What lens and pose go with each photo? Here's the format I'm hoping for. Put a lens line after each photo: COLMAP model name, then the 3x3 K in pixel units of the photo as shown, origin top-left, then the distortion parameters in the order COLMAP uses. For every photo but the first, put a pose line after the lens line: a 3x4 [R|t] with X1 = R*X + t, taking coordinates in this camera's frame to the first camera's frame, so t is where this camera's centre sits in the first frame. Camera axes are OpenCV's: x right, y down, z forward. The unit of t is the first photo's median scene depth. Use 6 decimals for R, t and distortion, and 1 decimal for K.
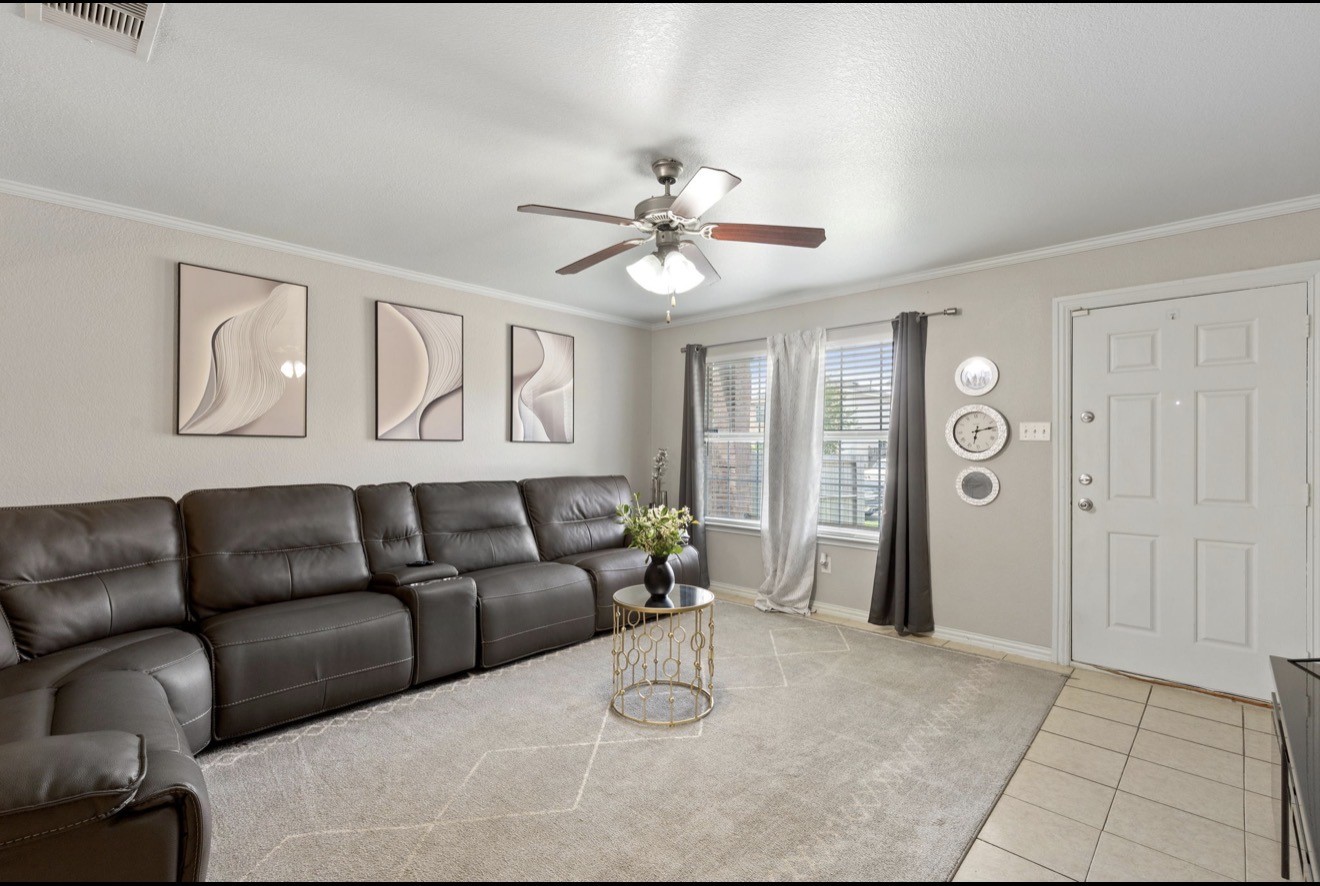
lens RADIAL K [[597.9, 0, 664.0], [0, 597.9, 448.5], [0, 0, 1]] dist [0.004582, 0.000116]
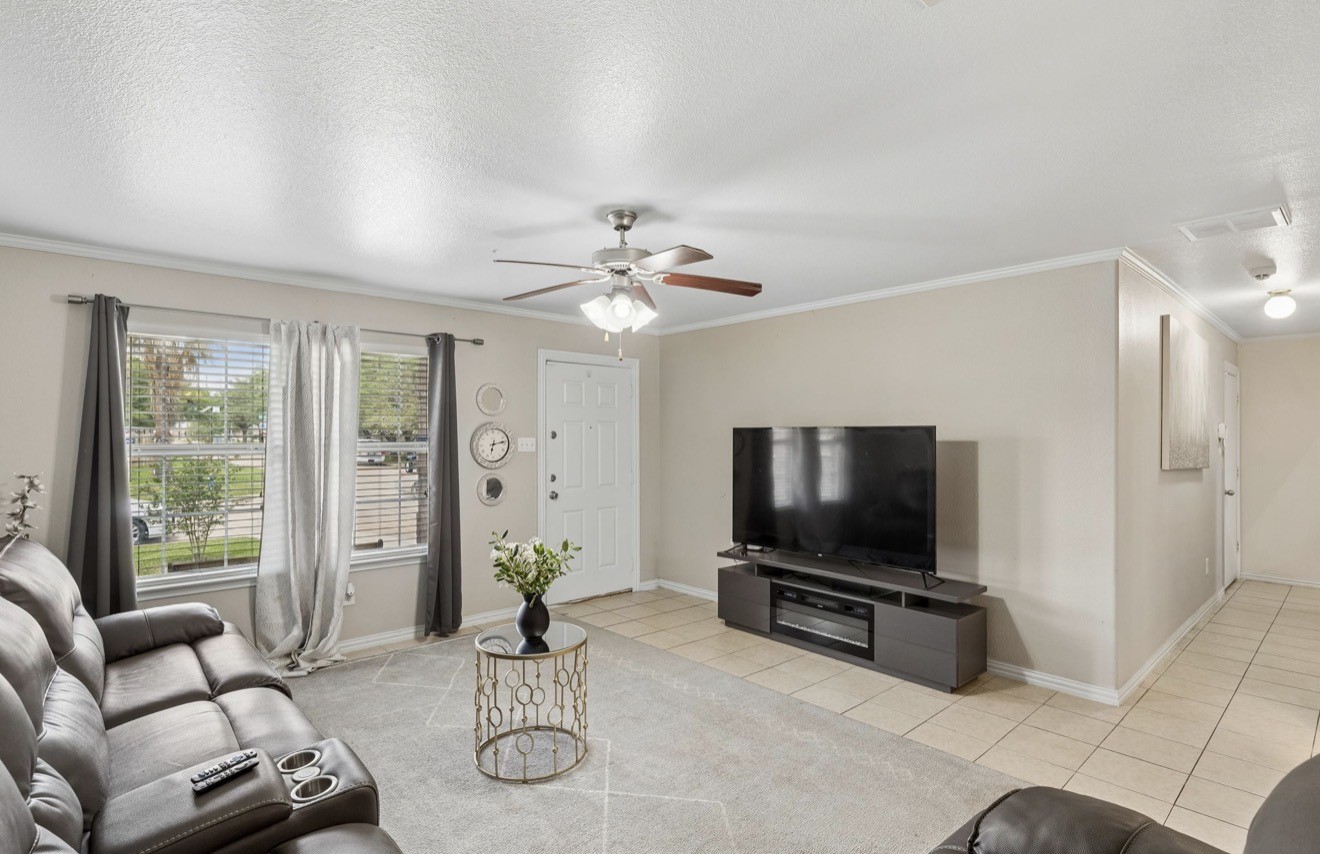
lens RADIAL K [[649.9, 0, 661.2], [0, 649.9, 430.0], [0, 0, 1]] dist [-0.000552, 0.001450]
pose [[0.078893, 0.000253, 0.996883, -0.800744], [-0.001083, 0.999999, -0.000168, -0.061065], [-0.996883, -0.001066, 0.078893, 0.584185]]
